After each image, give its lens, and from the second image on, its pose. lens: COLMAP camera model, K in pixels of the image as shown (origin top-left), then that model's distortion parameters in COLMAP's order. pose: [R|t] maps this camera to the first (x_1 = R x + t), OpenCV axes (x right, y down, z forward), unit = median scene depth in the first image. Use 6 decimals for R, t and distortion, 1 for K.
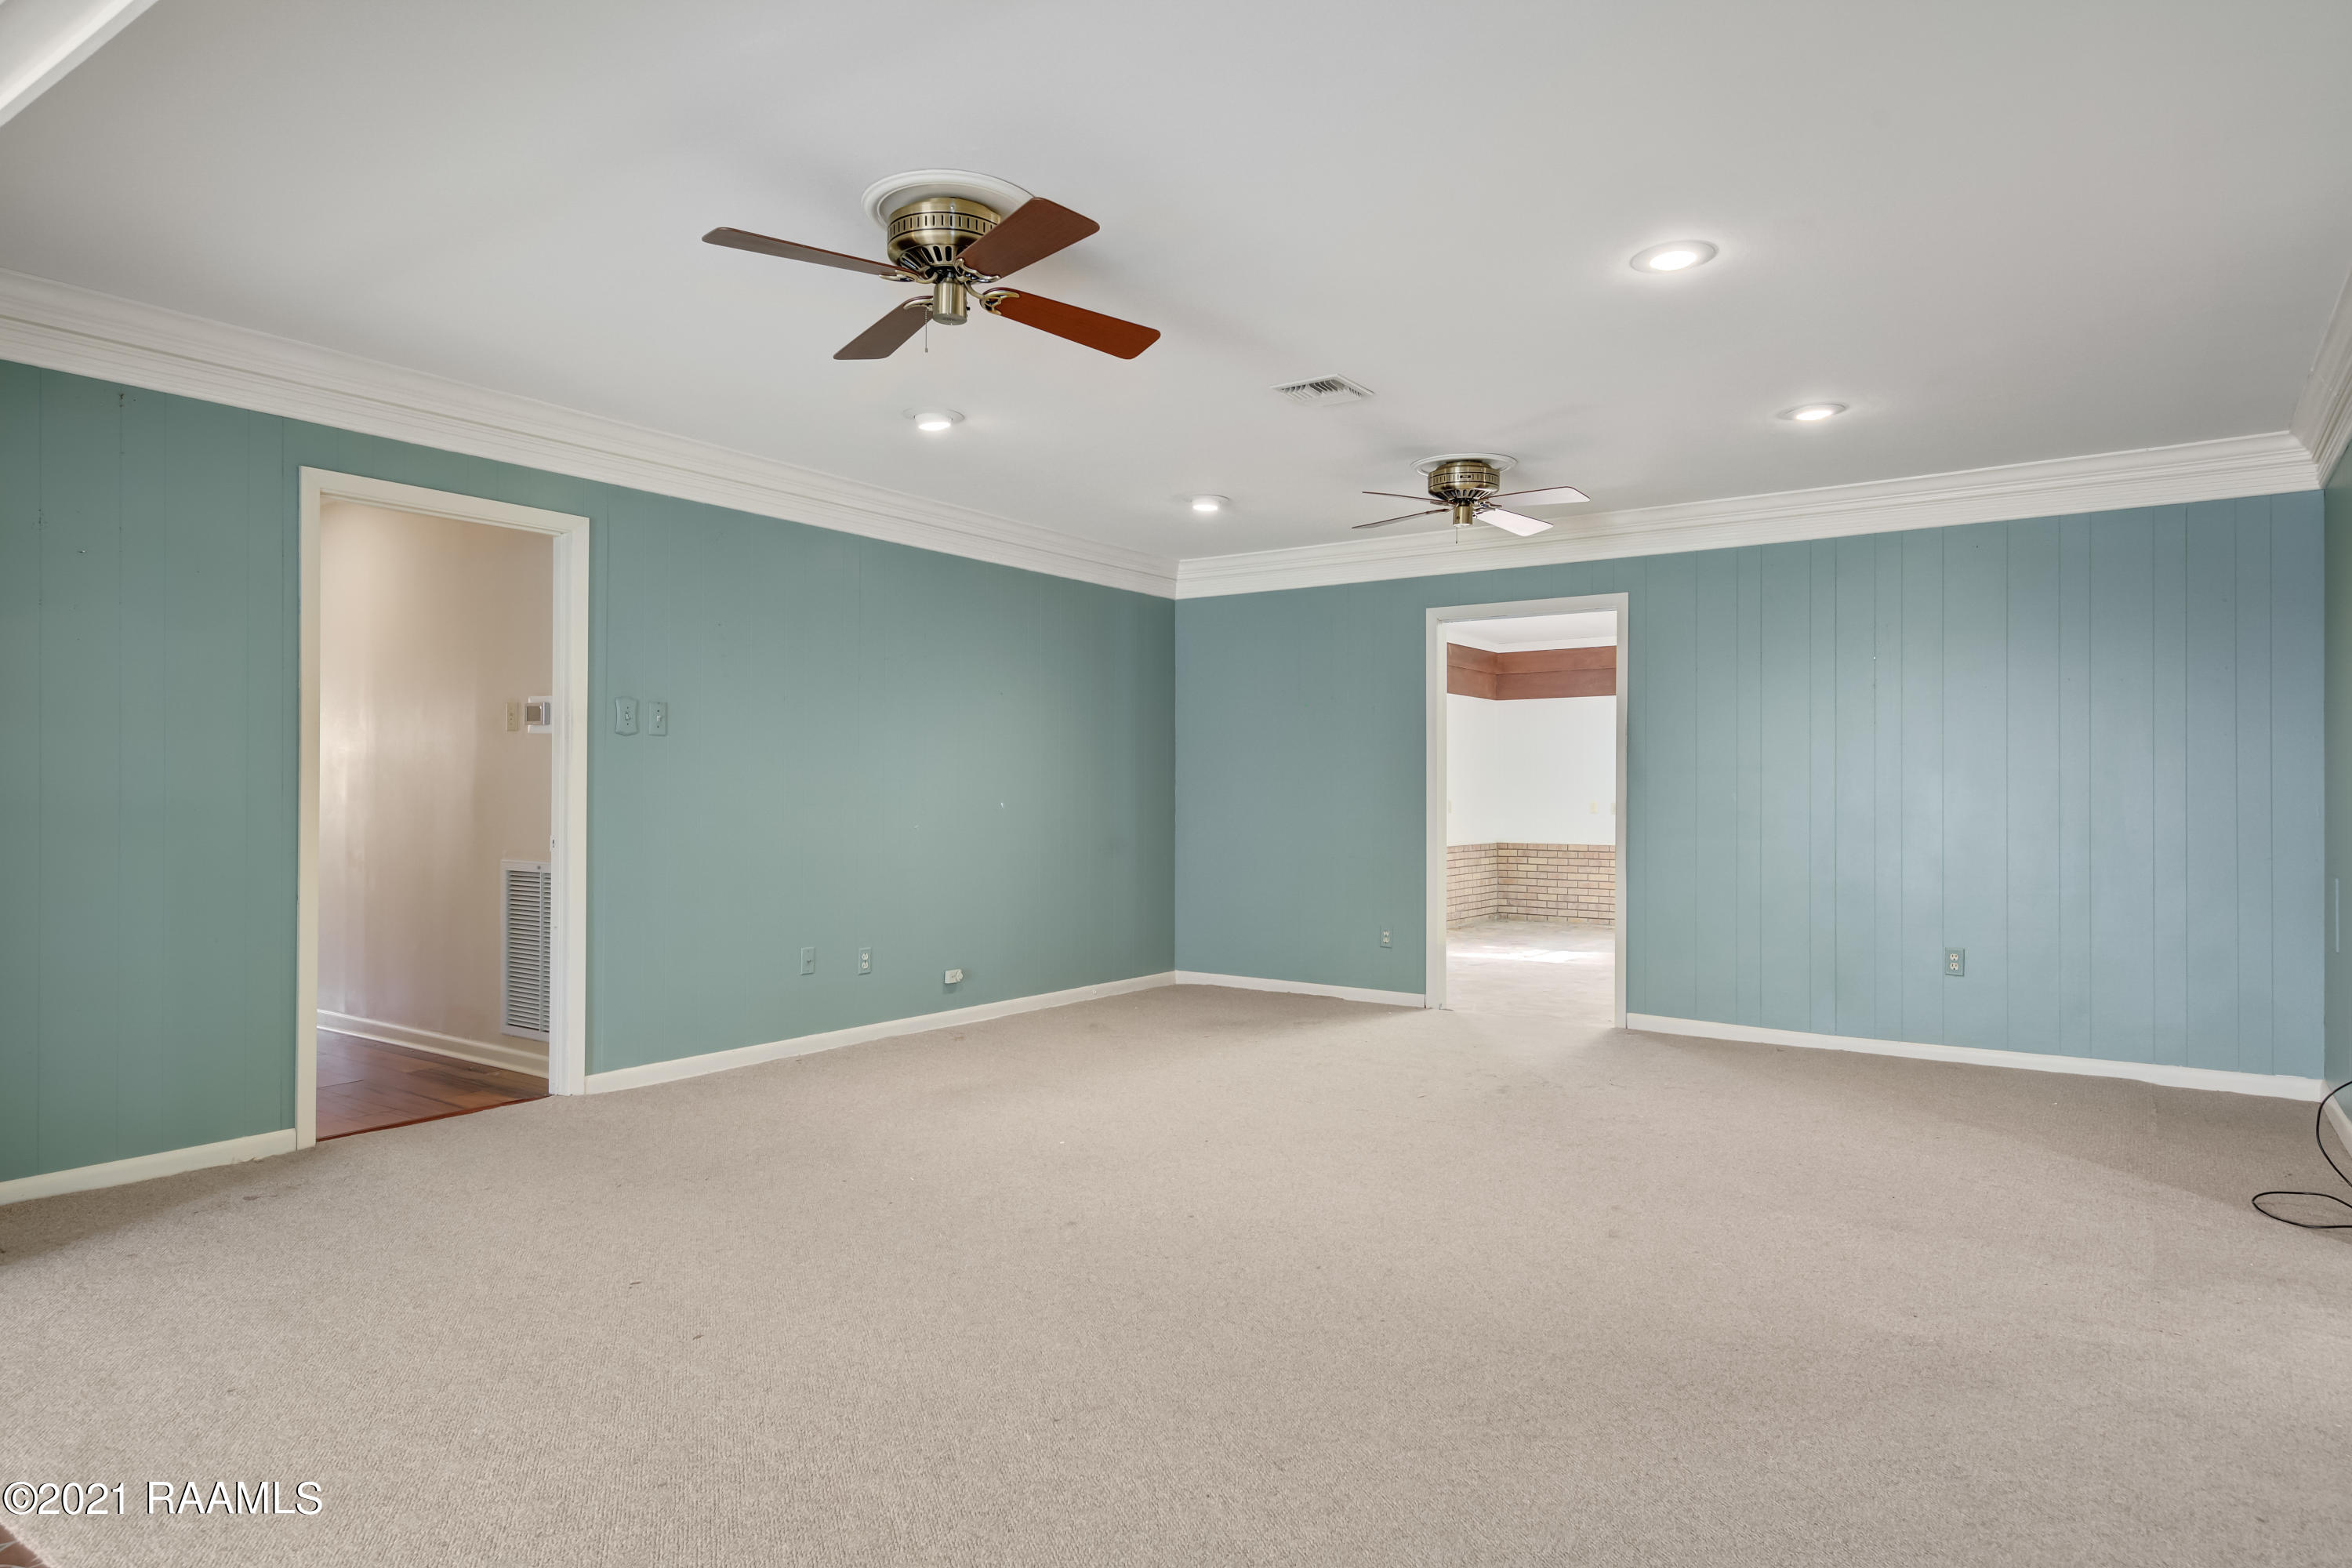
lens RADIAL K [[1345.5, 0, 1176.0], [0, 1345.5, 784.0], [0, 0, 1]] dist [-0.001560, -0.001949]
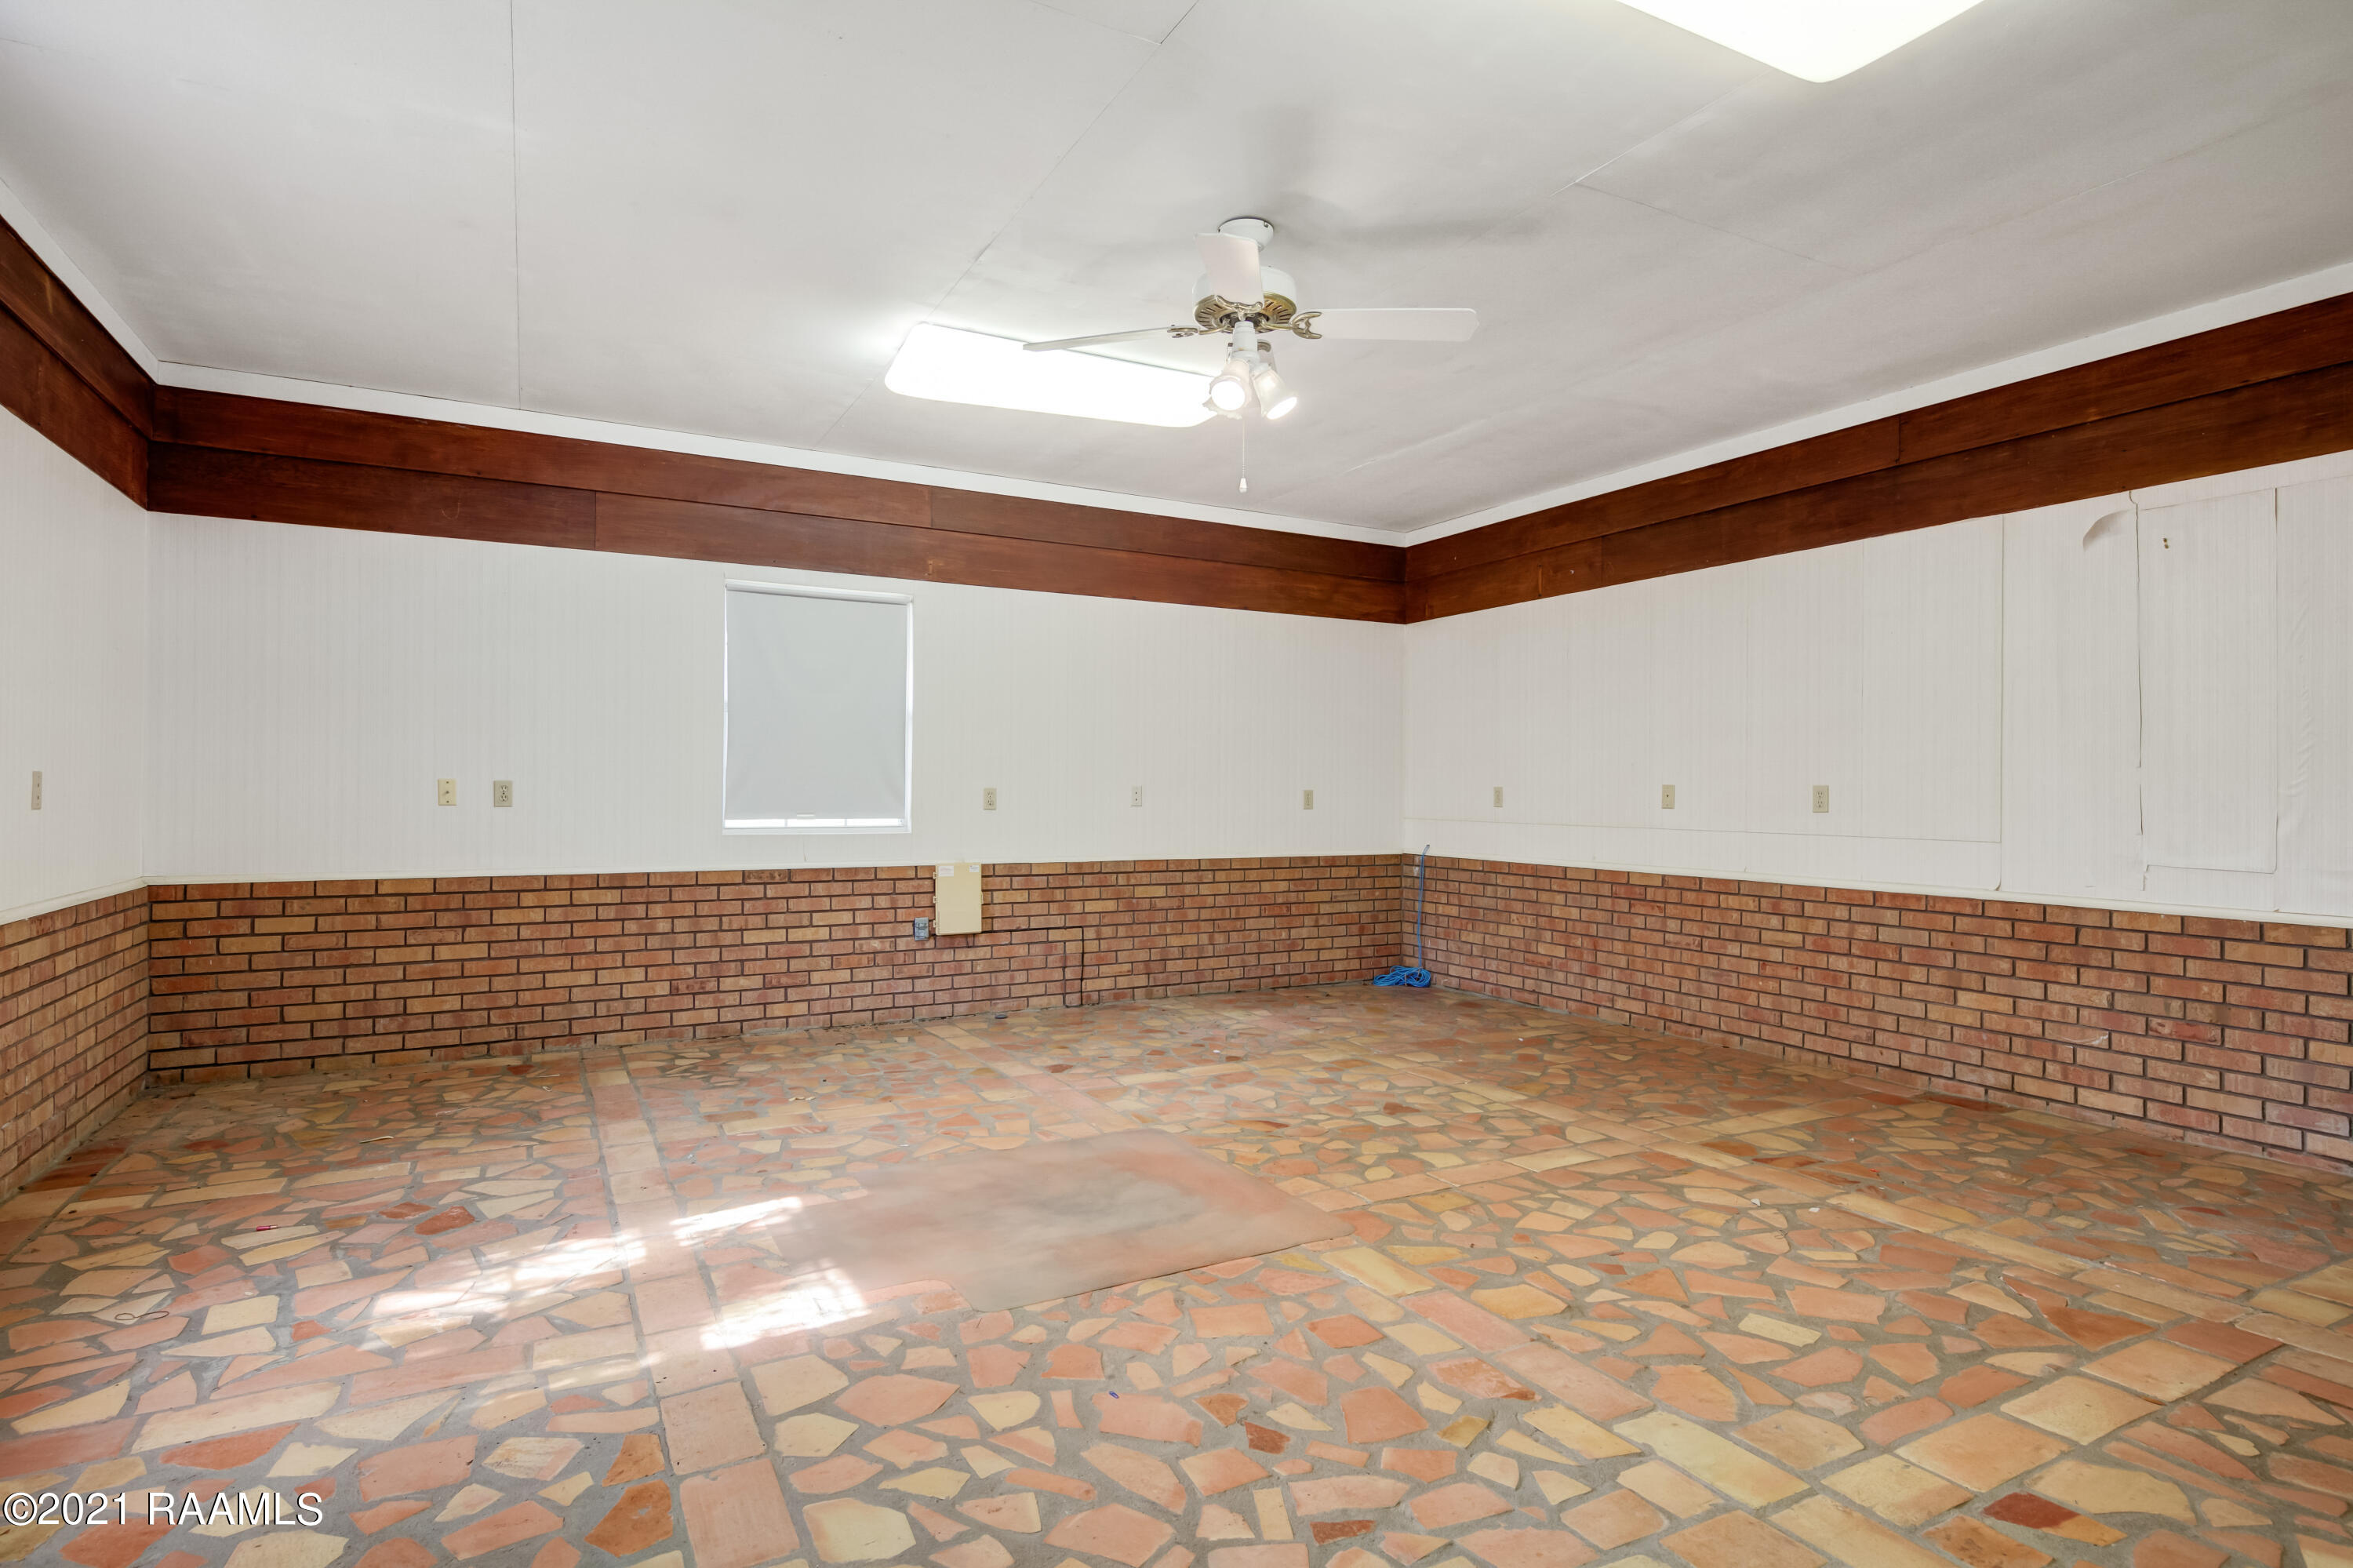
lens RADIAL K [[1206.6, 0, 1176.5], [0, 1206.6, 784.0], [0, 0, 1]] dist [0.017733, -0.000404]
pose [[0.446138, 0.005512, 0.894947, 0.063846], [-0.010617, 0.999943, -0.000865, 0.012872], [-0.894901, -0.009116, 0.446171, 0.620788]]
